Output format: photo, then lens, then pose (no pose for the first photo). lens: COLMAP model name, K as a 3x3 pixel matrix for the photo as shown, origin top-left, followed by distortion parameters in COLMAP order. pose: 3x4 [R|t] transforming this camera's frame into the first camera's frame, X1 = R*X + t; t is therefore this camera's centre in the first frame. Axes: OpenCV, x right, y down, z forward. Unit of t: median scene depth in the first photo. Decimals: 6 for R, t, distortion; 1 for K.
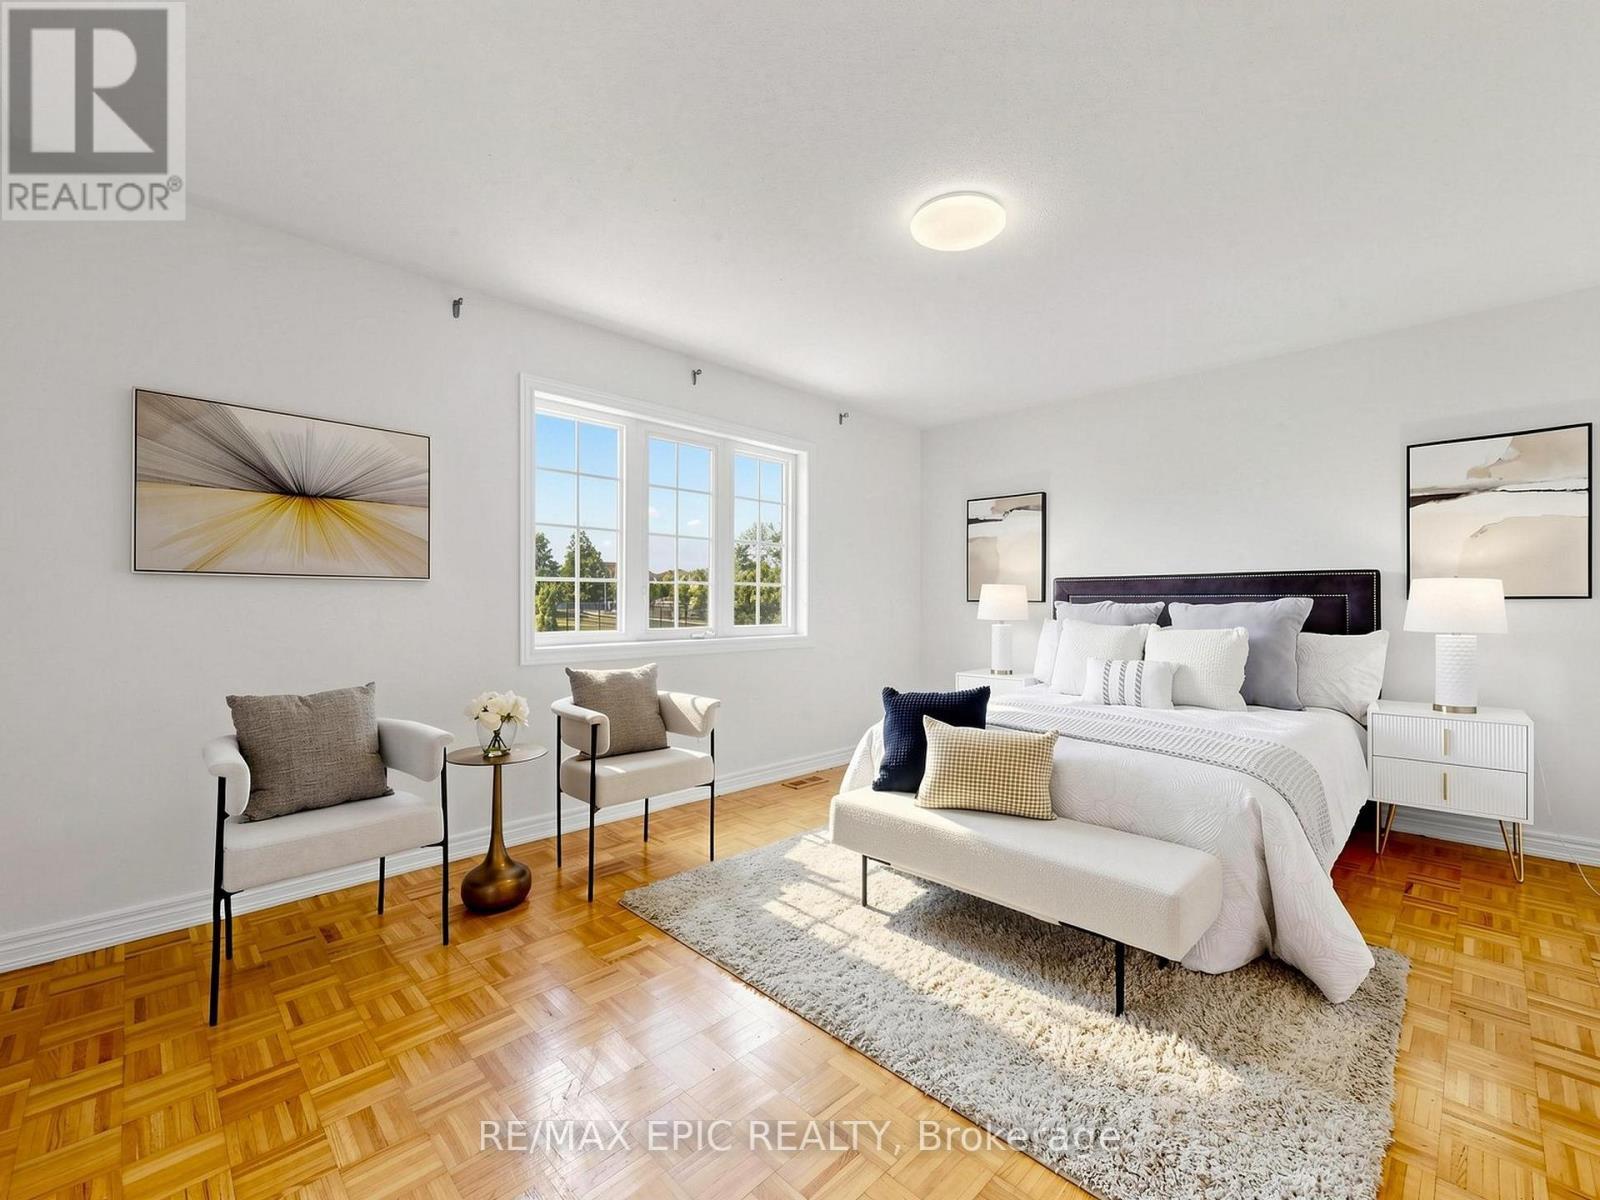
lens RADIAL K [[588.0, 0, 860.4], [0, 588.0, 601.2], [0, 0, 1]] dist [-0.001654, -0.000144]
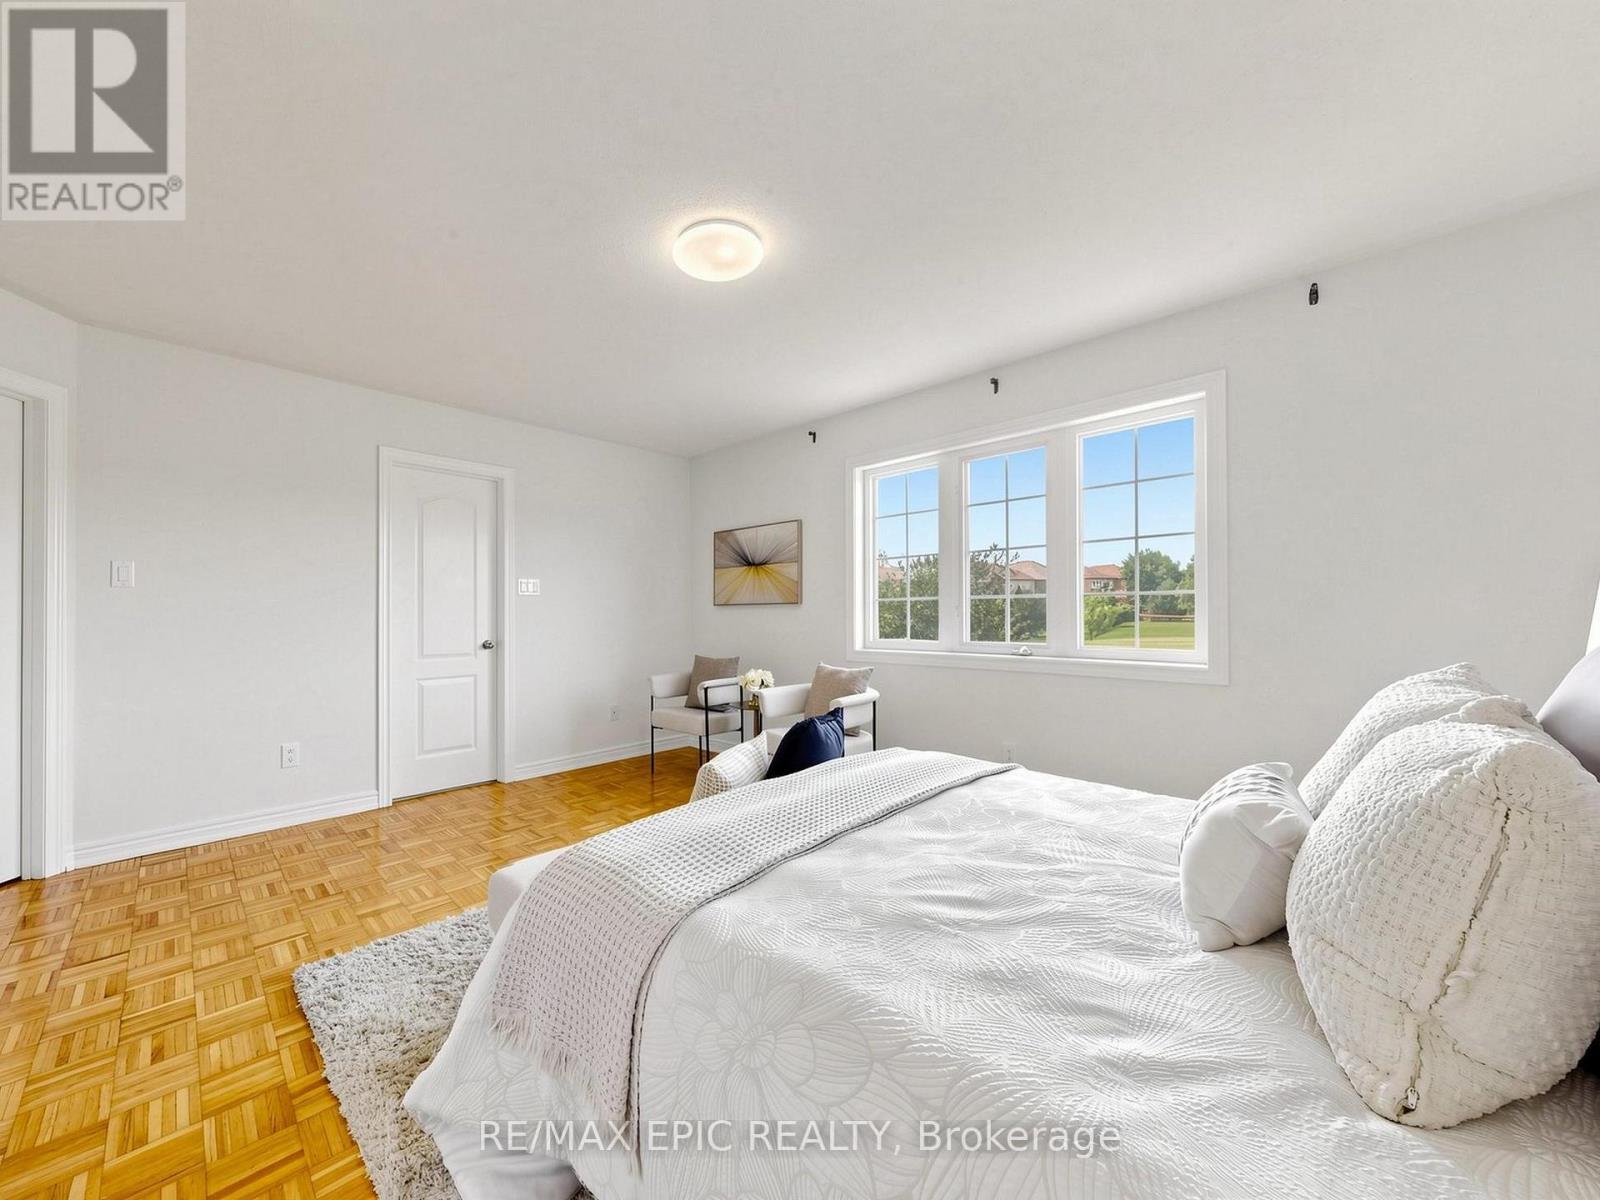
lens RADIAL K [[574.7, 0, 793.2], [0, 574.7, 608.7], [0, 0, 1]] dist [-0.005131, -0.000162]
pose [[0.057559, -0.012617, -0.998262, 0.934763], [-0.000498, 0.999920, -0.012666, 0.000178], [0.998342, 0.001226, 0.057548, 0.874641]]
